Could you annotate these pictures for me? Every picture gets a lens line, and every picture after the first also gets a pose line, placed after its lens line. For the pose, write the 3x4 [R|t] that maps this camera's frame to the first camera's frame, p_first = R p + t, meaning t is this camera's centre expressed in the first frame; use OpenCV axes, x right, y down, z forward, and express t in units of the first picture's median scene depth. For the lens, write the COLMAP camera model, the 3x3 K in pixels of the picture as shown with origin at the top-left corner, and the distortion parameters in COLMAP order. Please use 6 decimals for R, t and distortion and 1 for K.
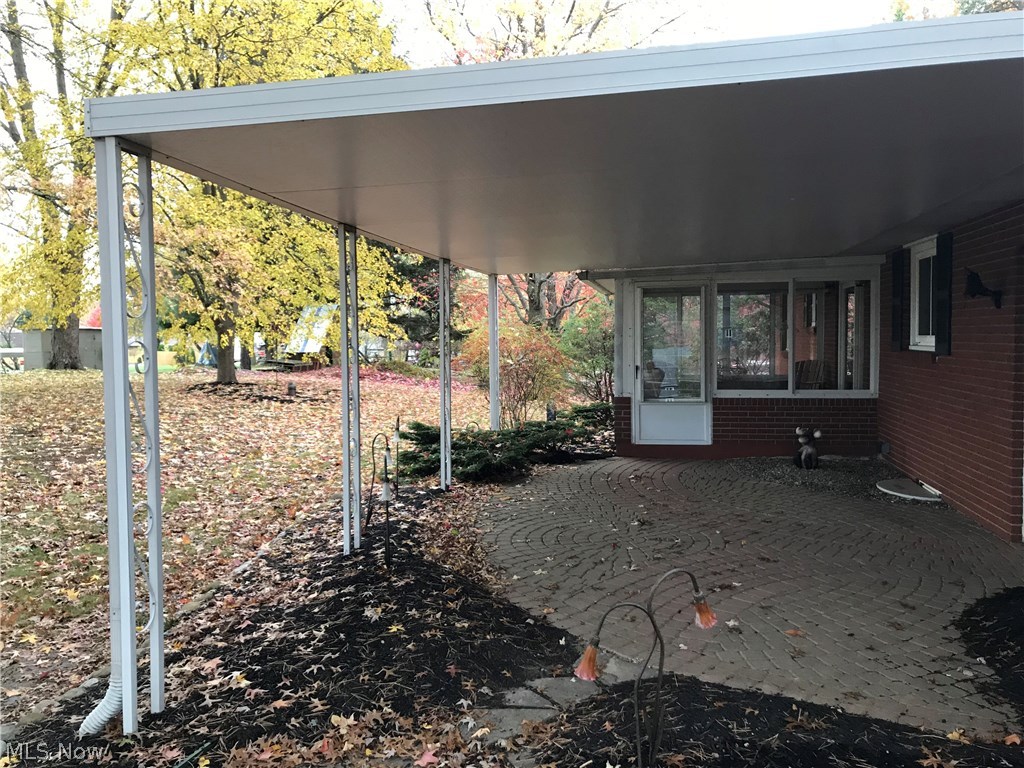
lens RADIAL K [[830.0, 0, 512.0], [0, 830.0, 384.0], [0, 0, 1]] dist [0.018721, -0.005434]
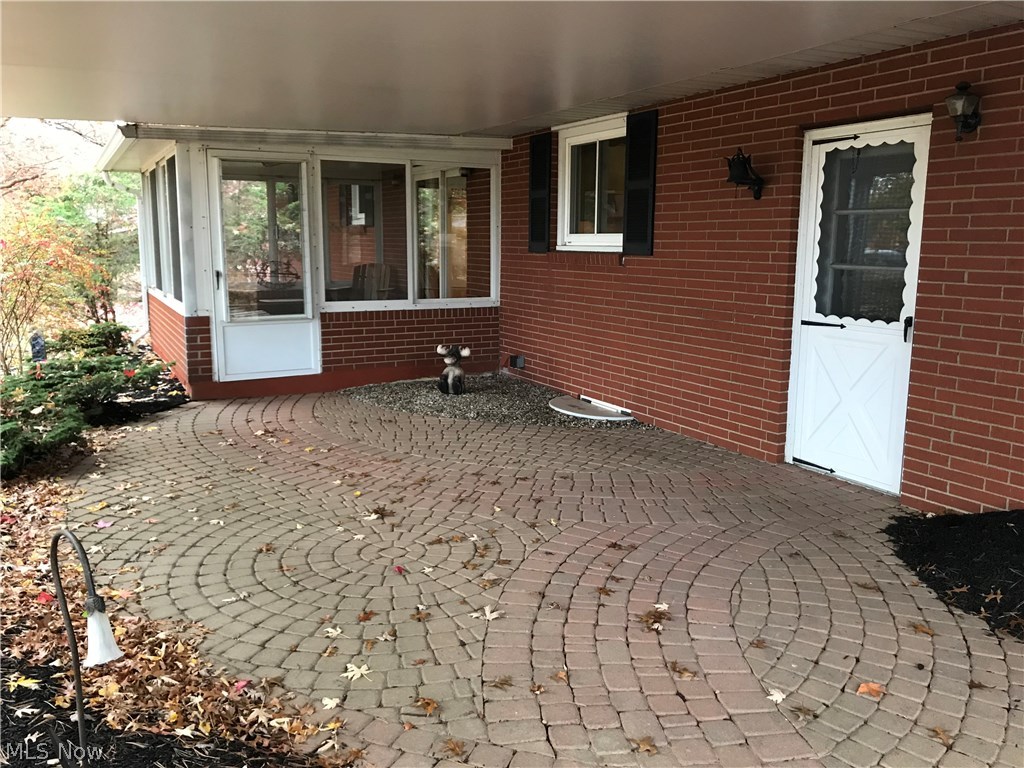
lens RADIAL K [[830.0, 0, 512.0], [0, 830.0, 384.0], [0, 0, 1]] dist [0.018721, -0.005434]
pose [[0.777147, -0.093637, 0.622314, -0.109966], [0.022750, 0.992402, 0.120912, -0.007070], [-0.628907, -0.079809, 0.773373, 0.307097]]
